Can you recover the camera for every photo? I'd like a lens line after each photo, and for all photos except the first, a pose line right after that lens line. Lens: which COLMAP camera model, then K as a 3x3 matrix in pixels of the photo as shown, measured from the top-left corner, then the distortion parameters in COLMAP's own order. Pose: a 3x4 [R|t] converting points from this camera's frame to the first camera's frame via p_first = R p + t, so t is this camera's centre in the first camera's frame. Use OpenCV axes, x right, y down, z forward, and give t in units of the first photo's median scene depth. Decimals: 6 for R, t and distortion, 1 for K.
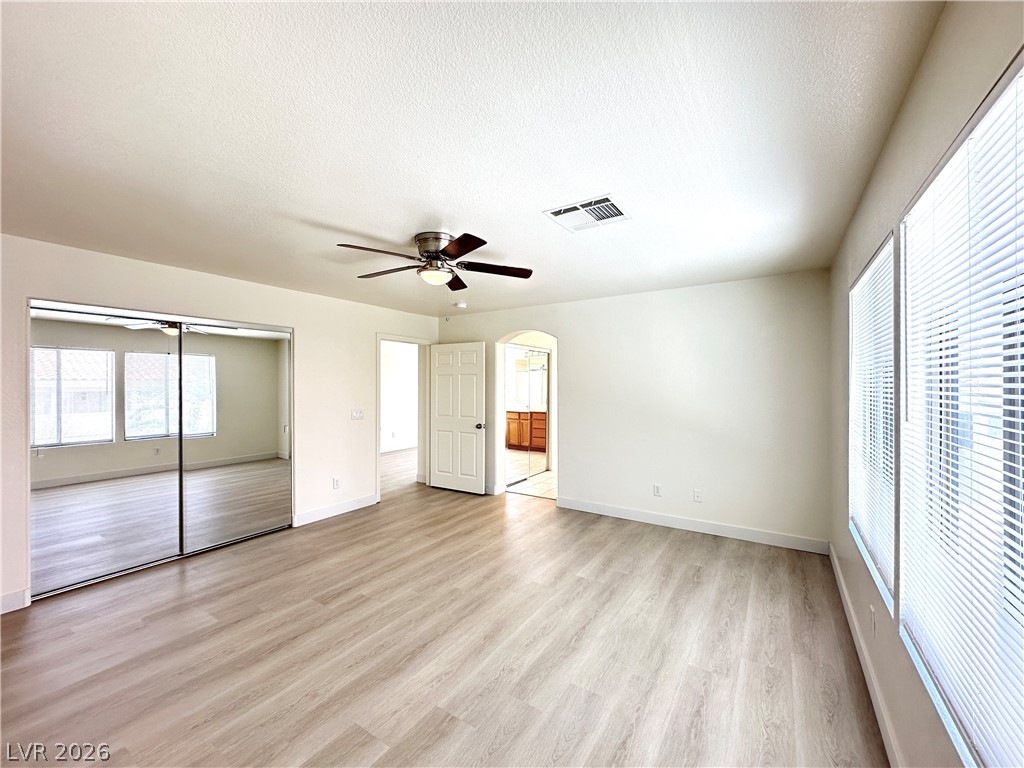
lens RADIAL K [[409.5, 0, 512.5], [0, 409.5, 385.0], [0, 0, 1]] dist [-0.004611, 0.000571]
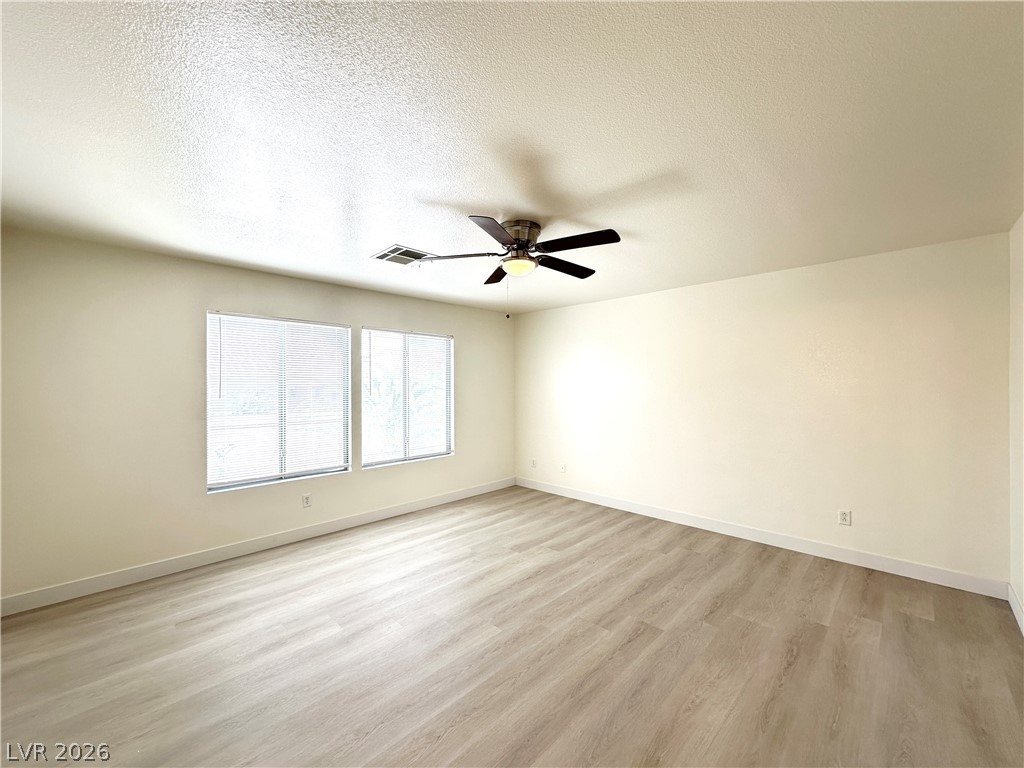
lens RADIAL K [[409.5, 0, 511.6], [0, 409.5, 385.2], [0, 0, 1]] dist [-0.004611, 0.000571]
pose [[-0.980902, 0.004625, 0.194447, -0.390799], [0.004714, 0.999989, -0.000006, 0.008506], [-0.194445, 0.000911, -0.980913, 2.144800]]
